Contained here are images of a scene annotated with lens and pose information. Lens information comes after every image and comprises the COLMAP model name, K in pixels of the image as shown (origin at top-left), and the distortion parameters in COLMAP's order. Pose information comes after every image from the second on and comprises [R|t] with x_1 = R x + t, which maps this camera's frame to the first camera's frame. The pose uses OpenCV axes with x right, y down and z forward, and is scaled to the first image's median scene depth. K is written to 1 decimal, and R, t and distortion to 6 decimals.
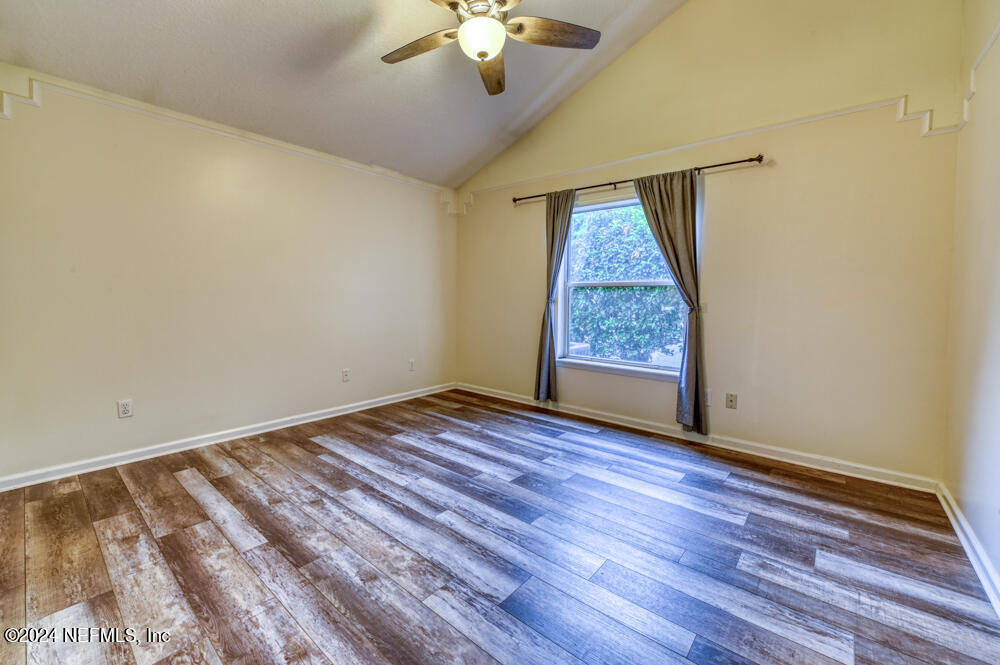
lens RADIAL K [[404.2, 0, 483.4], [0, 404.2, 329.4], [0, 0, 1]] dist [-0.001096, -0.000268]
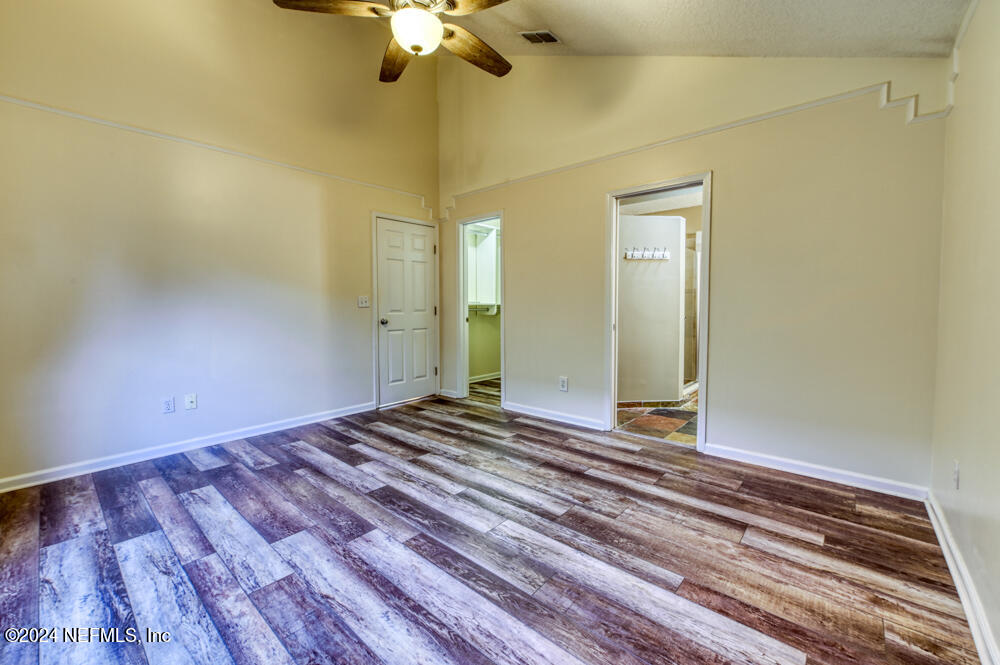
lens RADIAL K [[400.9, 0, 495.9], [0, 400.9, 319.5], [0, 0, 1]] dist [-0.001175, -0.000122]
pose [[-0.999983, -0.005320, 0.002586, -0.173037], [-0.004994, 0.993604, 0.112812, -0.121914], [-0.003170, 0.112797, -0.993613, 1.762297]]
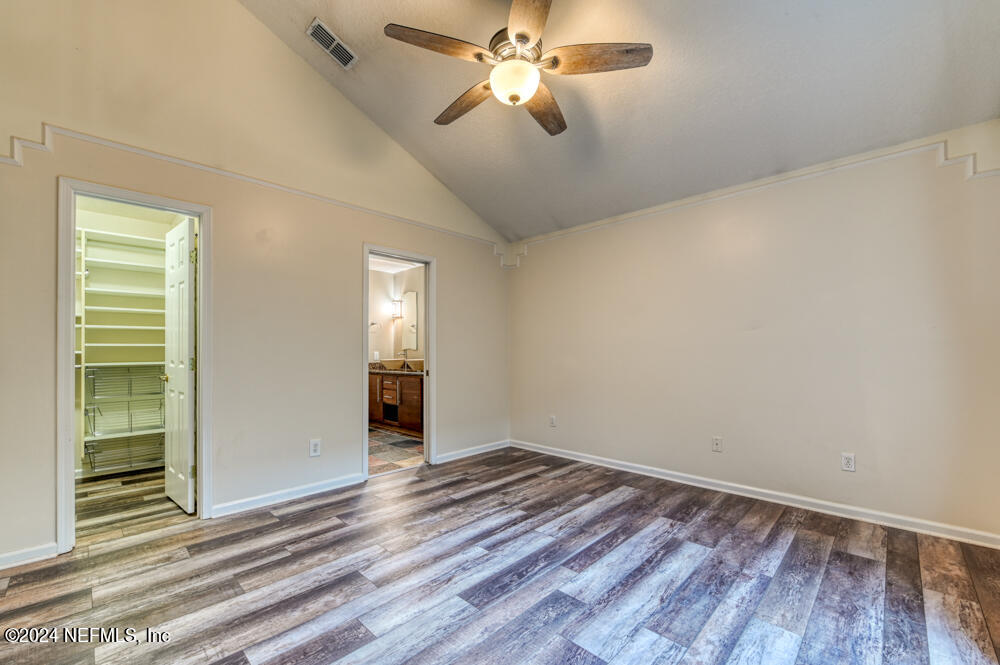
lens RADIAL K [[411.9, 0, 482.6], [0, 411.9, 351.5], [0, 0, 1]] dist [-0.002257, -0.000150]
pose [[-0.069988, -0.008732, -0.997510, 0.867569], [-0.074871, 0.997187, -0.003476, -0.060281], [0.994734, 0.074441, -0.070445, 0.894269]]
